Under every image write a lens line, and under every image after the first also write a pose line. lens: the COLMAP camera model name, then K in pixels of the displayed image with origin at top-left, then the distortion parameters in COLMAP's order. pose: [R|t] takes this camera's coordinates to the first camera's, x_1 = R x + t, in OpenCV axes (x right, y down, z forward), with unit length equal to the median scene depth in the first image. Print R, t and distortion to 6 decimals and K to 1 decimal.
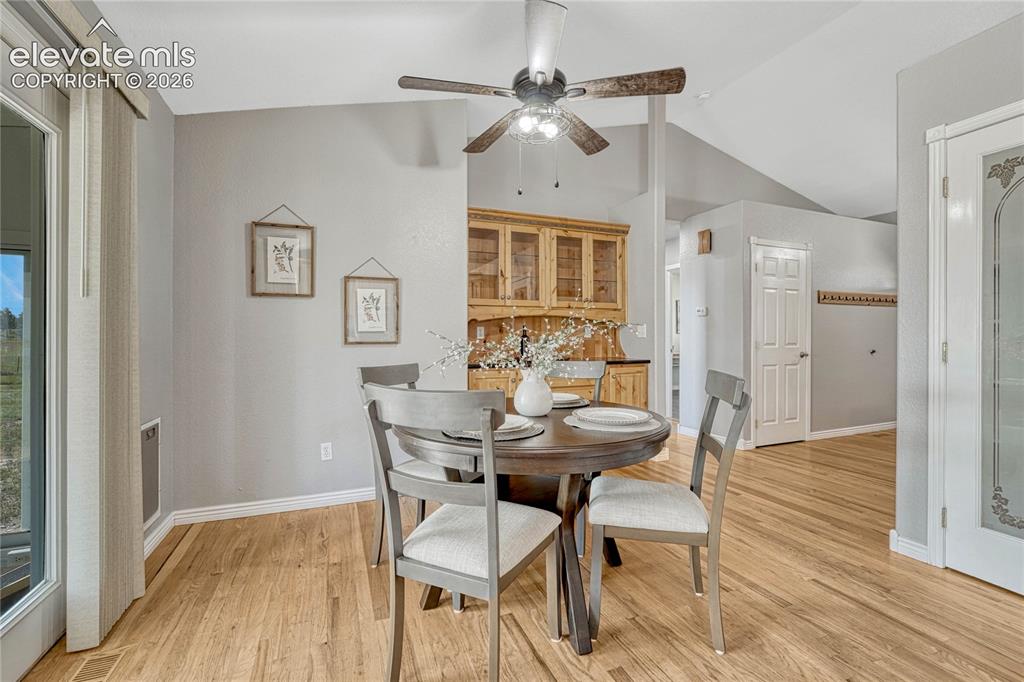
lens RADIAL K [[436.8, 0, 511.3], [0, 436.8, 334.1], [0, 0, 1]] dist [-0.010094, 0.000547]
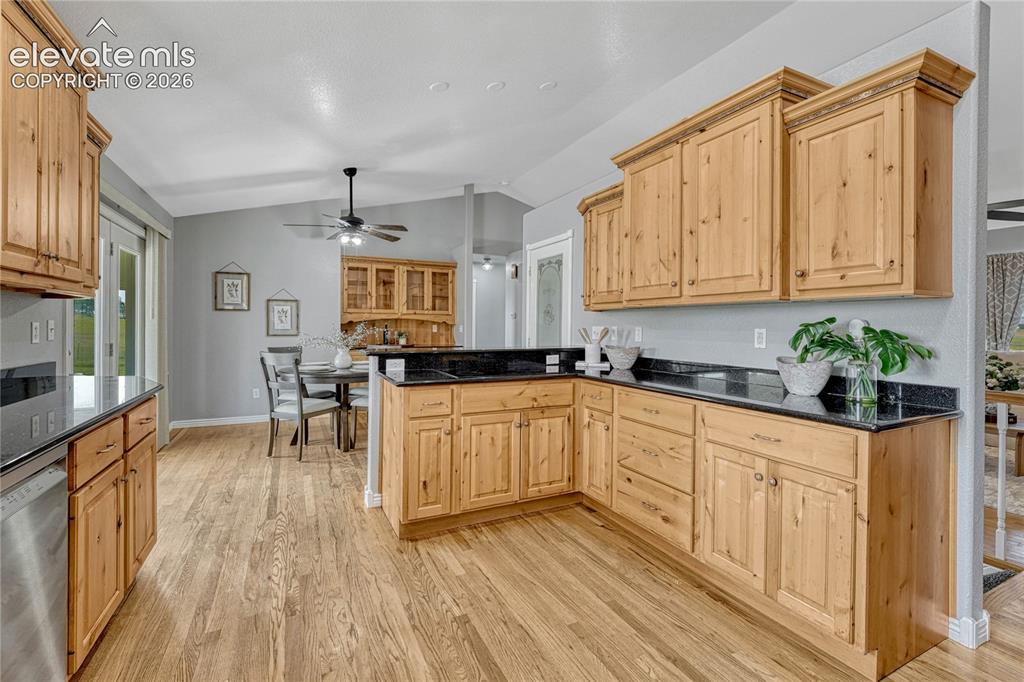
lens RADIAL K [[436.8, 0, 506.8], [0, 436.8, 326.5], [0, 0, 1]] dist [-0.010094, 0.000547]
pose [[0.997229, 0.008351, 0.073923, 0.379559], [-0.008932, 0.999932, 0.007533, -0.030809], [-0.073855, -0.008172, 0.997236, -0.702034]]
